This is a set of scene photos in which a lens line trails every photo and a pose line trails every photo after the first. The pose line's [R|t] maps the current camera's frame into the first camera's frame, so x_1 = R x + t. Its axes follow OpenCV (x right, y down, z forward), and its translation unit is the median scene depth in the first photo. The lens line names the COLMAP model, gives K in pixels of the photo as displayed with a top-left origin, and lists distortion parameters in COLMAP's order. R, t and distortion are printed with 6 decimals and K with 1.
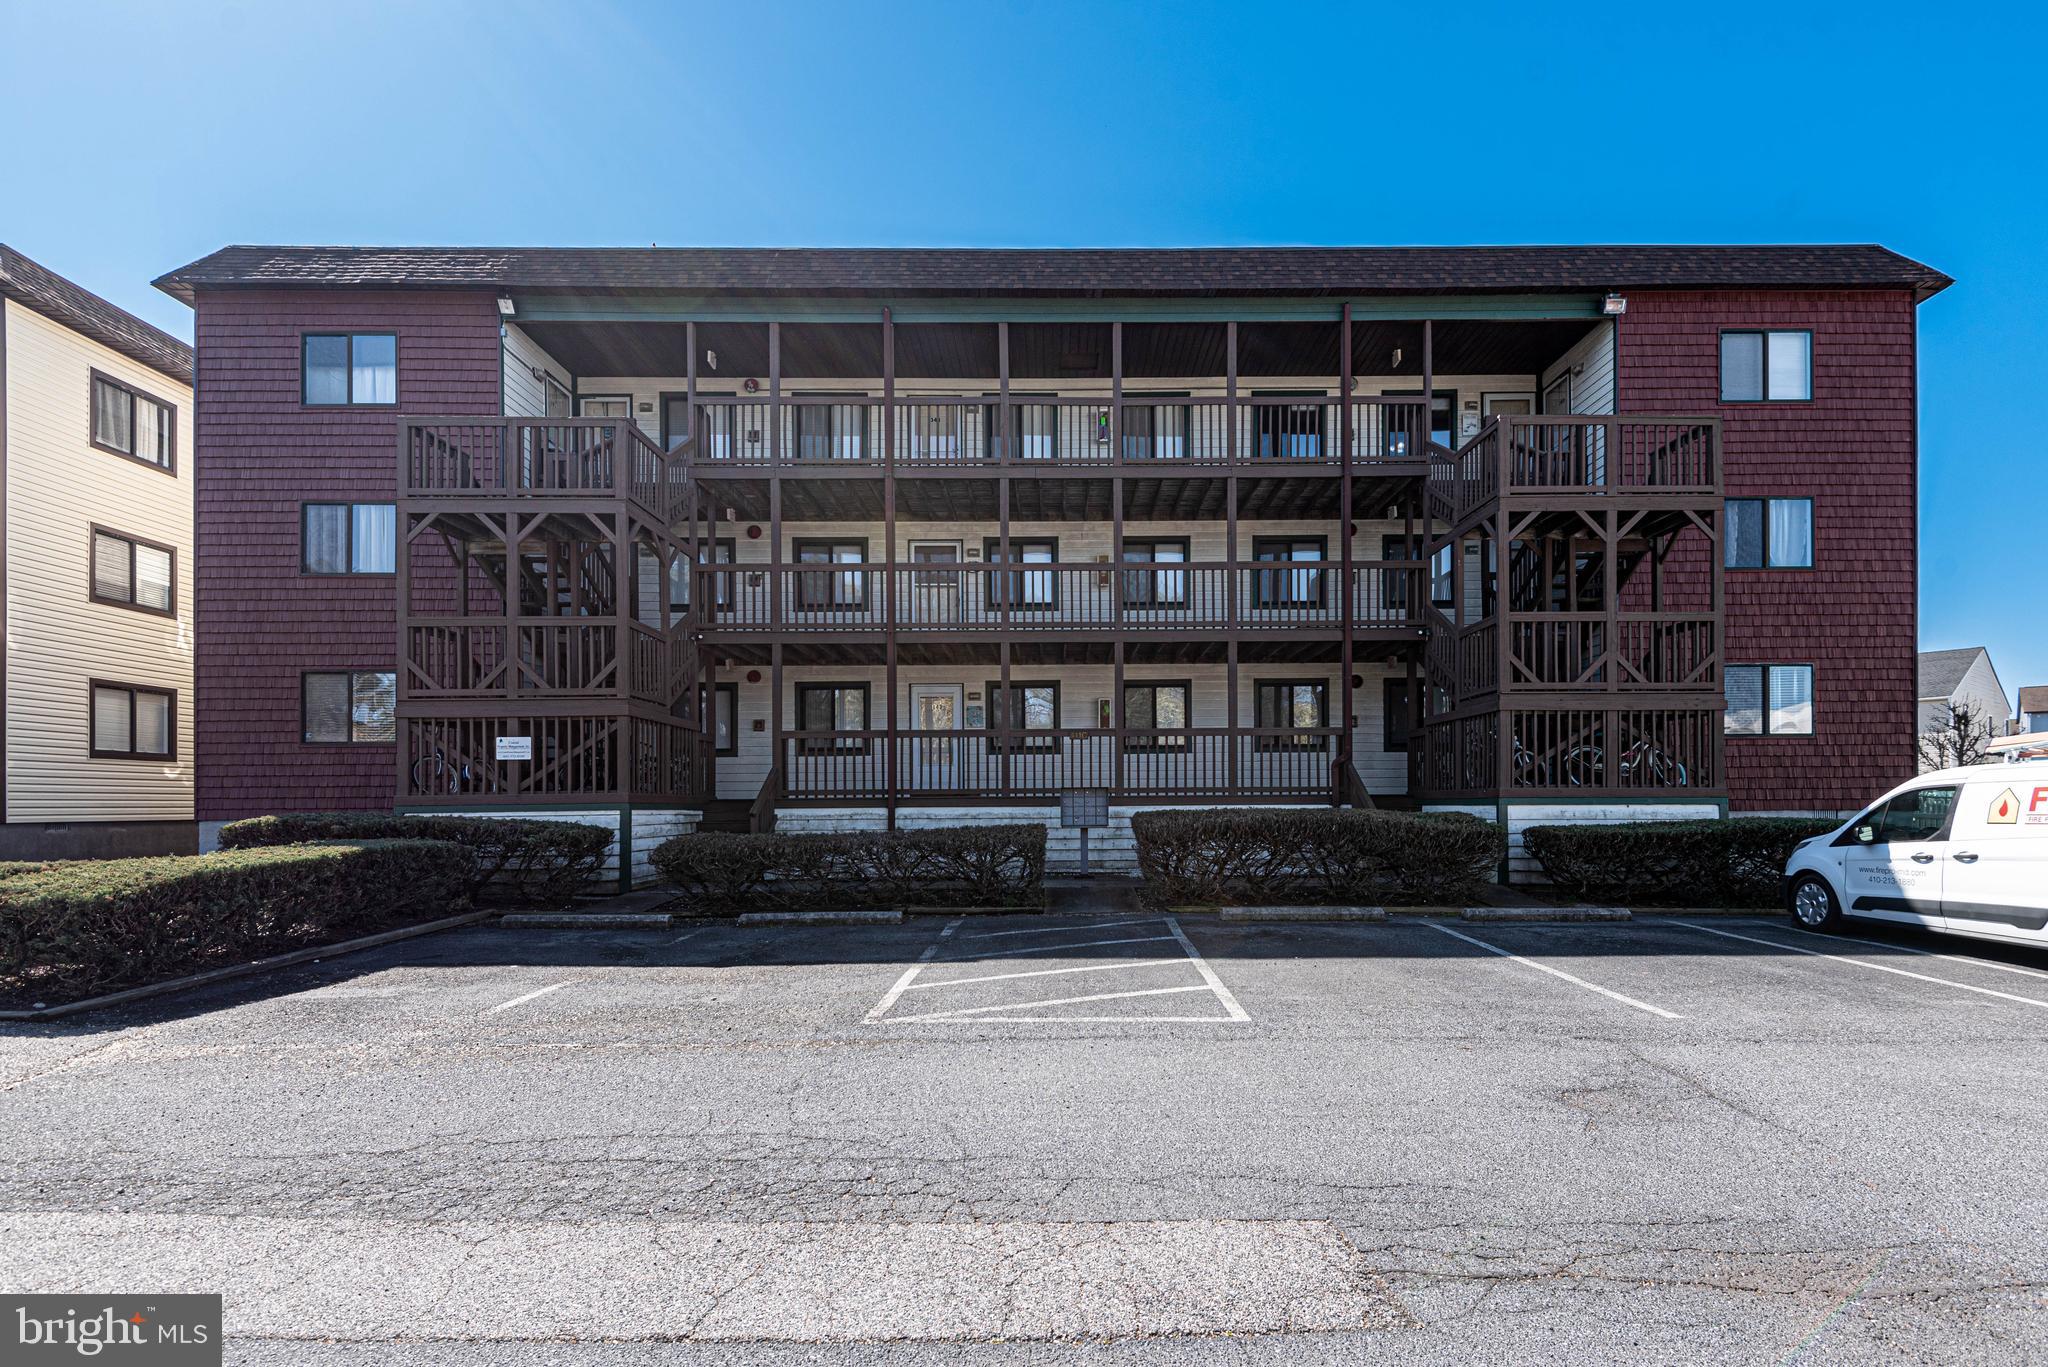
lens RADIAL K [[906.1, 0, 1027.2], [0, 906.1, 793.6], [0, 0, 1]] dist [0.024892, 0.000184]
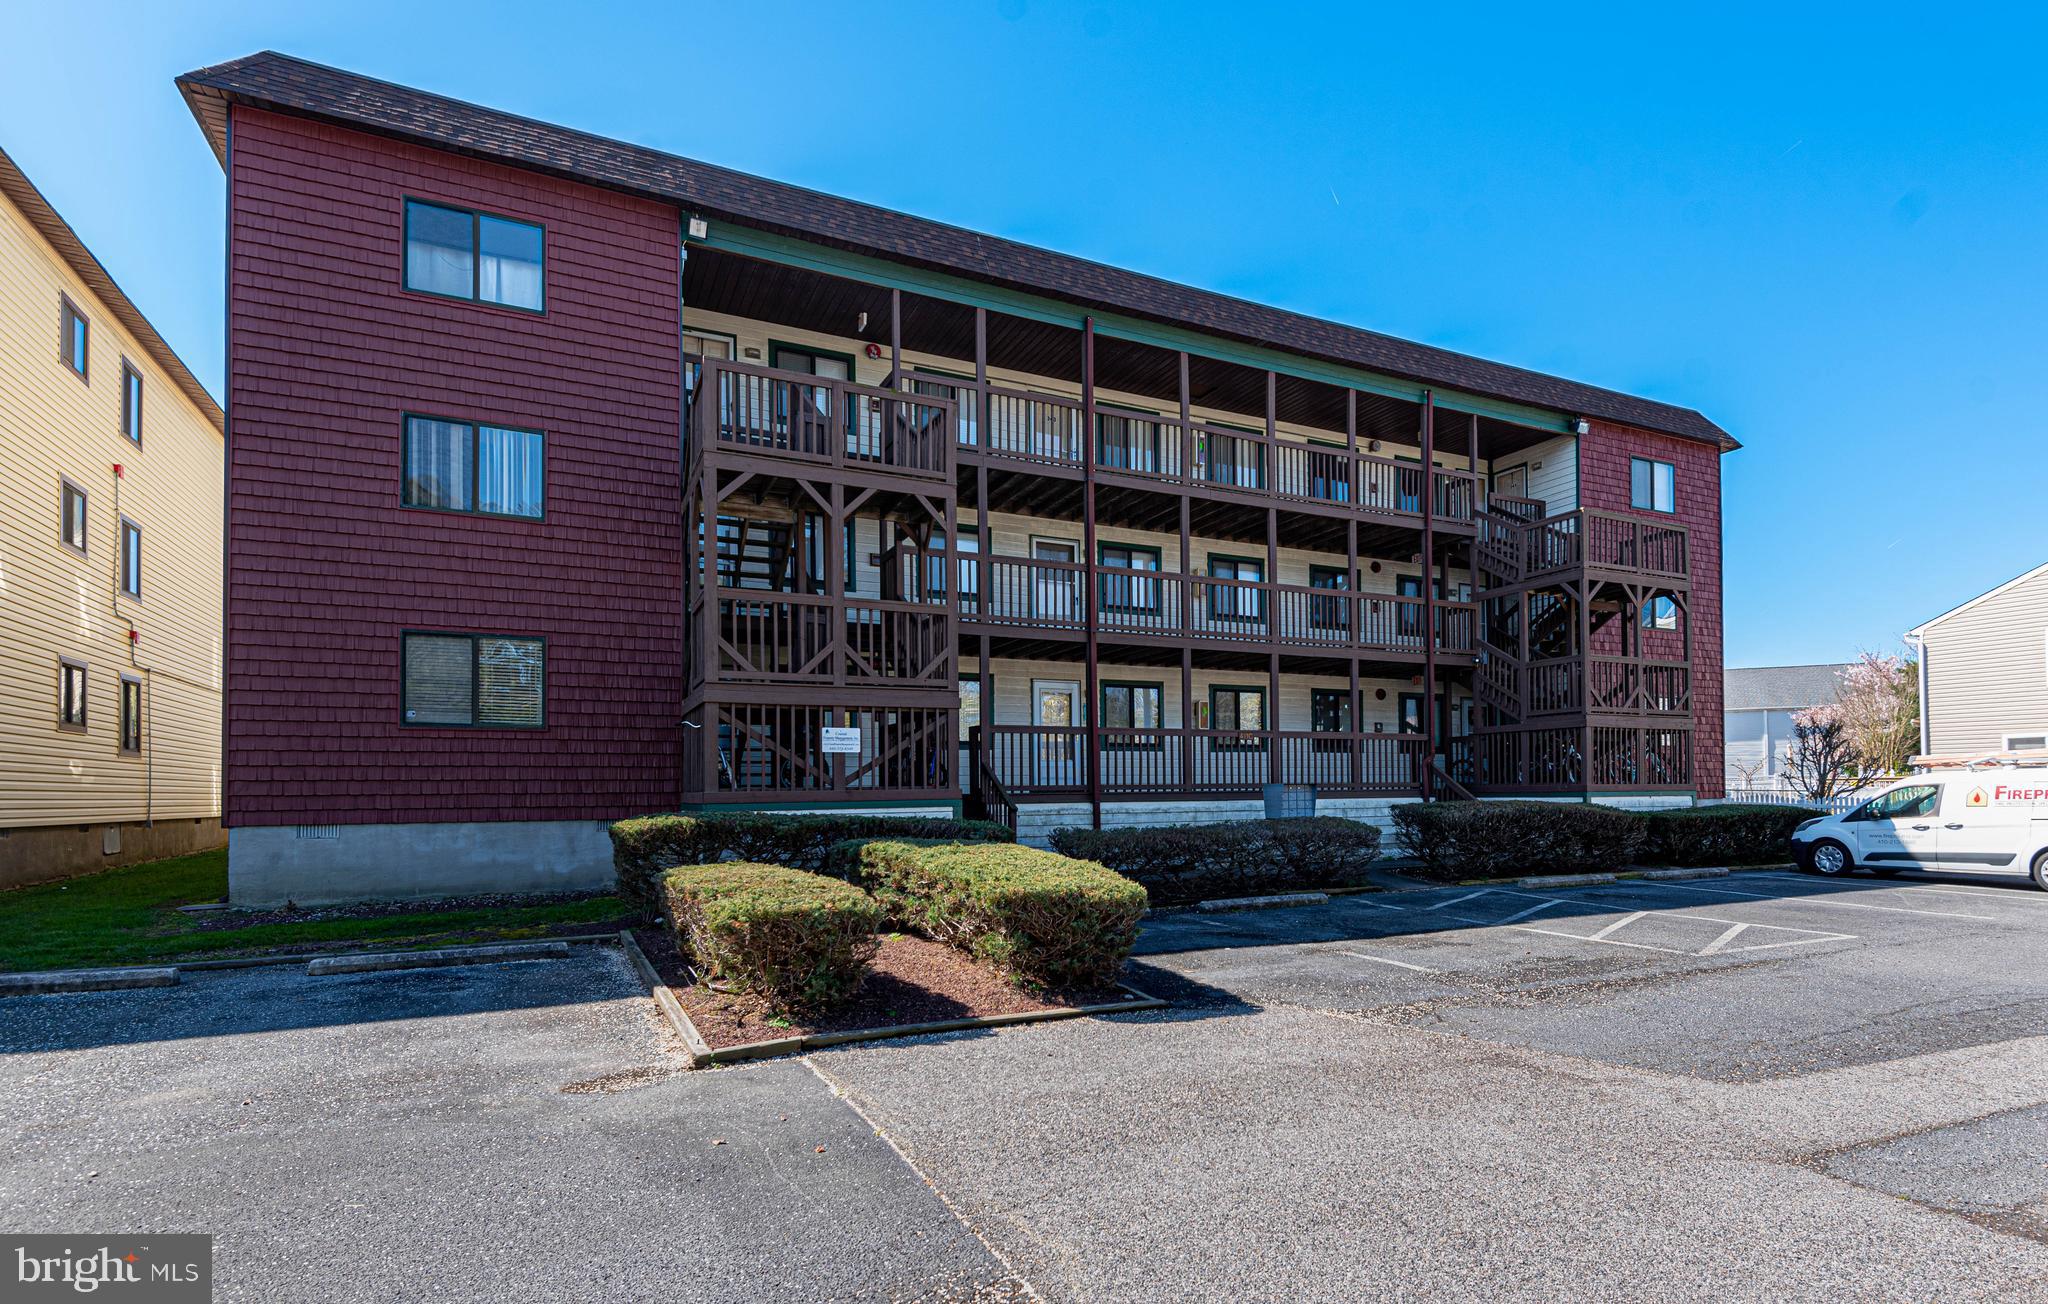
lens RADIAL K [[1018.2, 0, 1027.9], [0, 1018.2, 768.7], [0, 0, 1]] dist [0.037856, -0.000751]
pose [[0.902707, 0.008755, 0.430166, -0.685782], [0.001214, 0.999737, -0.022895, 0.003024], [-0.430254, 0.021190, 0.902459, -0.004045]]
